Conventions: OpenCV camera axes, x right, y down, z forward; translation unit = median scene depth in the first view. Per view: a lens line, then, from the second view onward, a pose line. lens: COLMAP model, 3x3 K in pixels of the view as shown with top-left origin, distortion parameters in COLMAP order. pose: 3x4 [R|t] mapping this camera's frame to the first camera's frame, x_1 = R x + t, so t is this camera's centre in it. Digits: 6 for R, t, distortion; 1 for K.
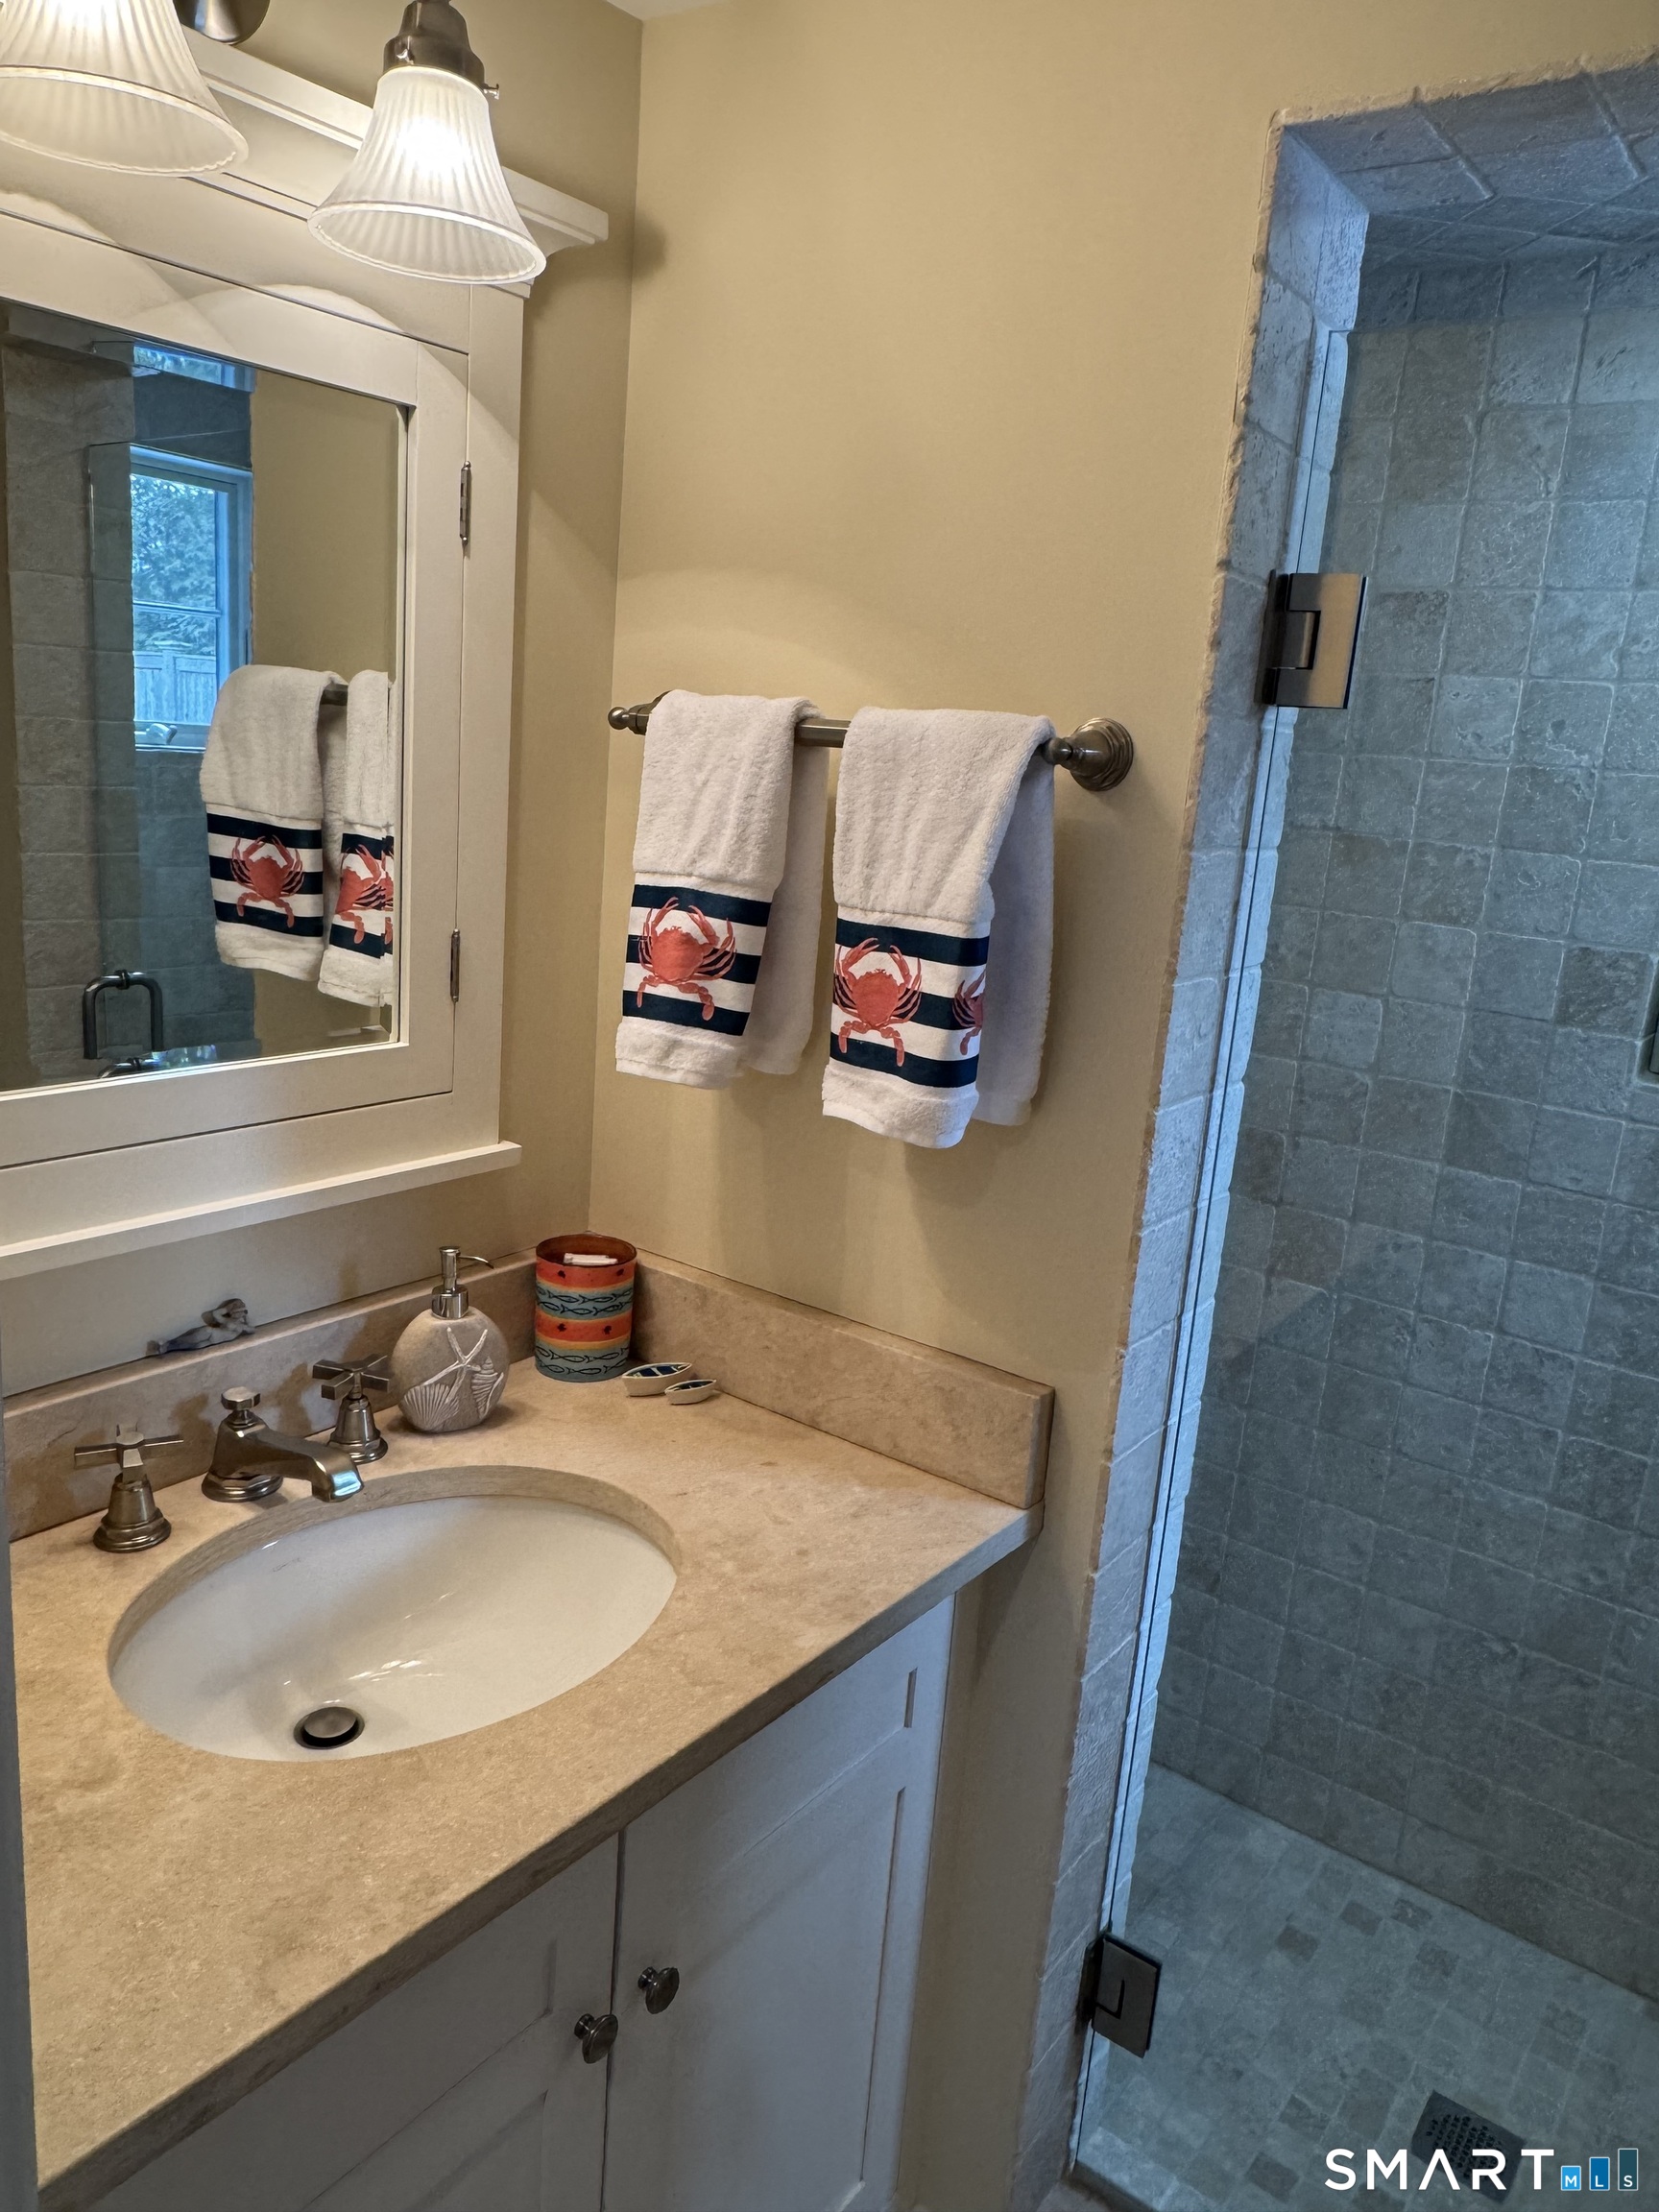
lens RADIAL K [[1539.0, 0, 828.8], [0, 1539.0, 1099.3], [0, 0, 1]] dist [0.000875, 0.003524]
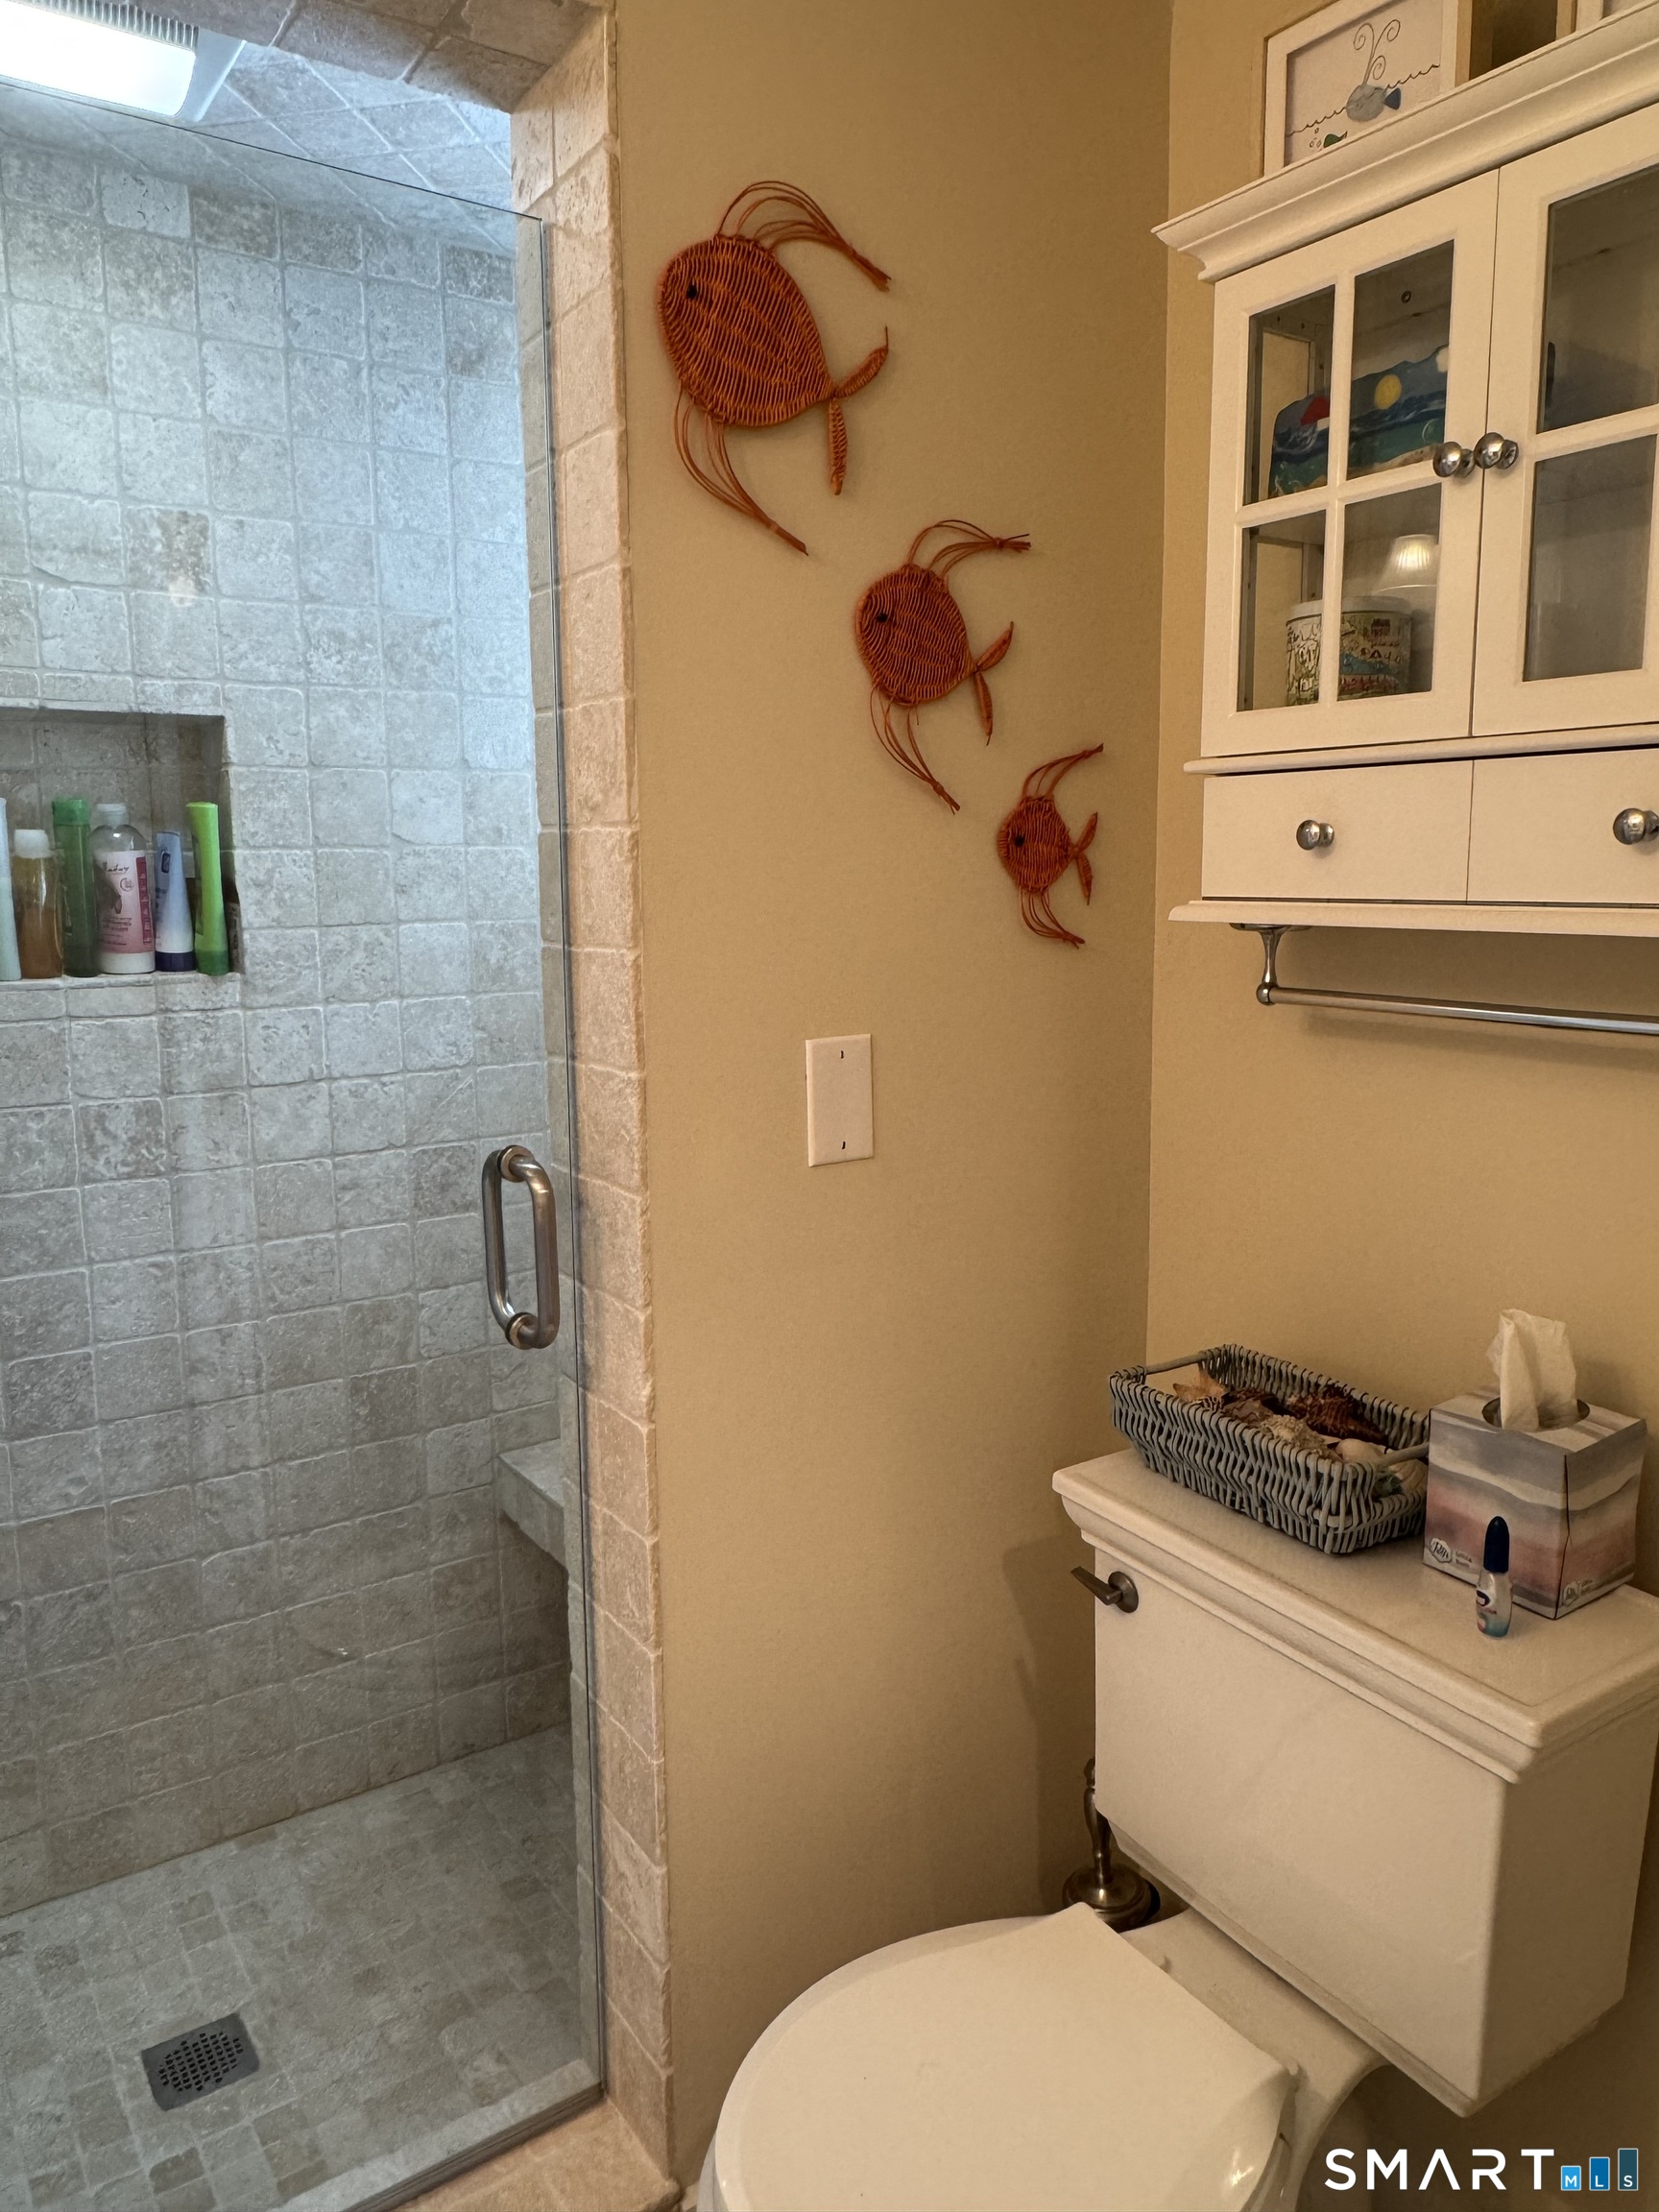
lens RADIAL K [[1539.0, 0, 832.9], [0, 1539.0, 1105.1], [0, 0, 1]] dist [0.000875, 0.003524]
pose [[0.331036, -0.226733, 0.915974, -0.183031], [0.248792, 0.957328, 0.147055, 0.050497], [-0.910230, 0.179206, 0.373319, 0.144610]]
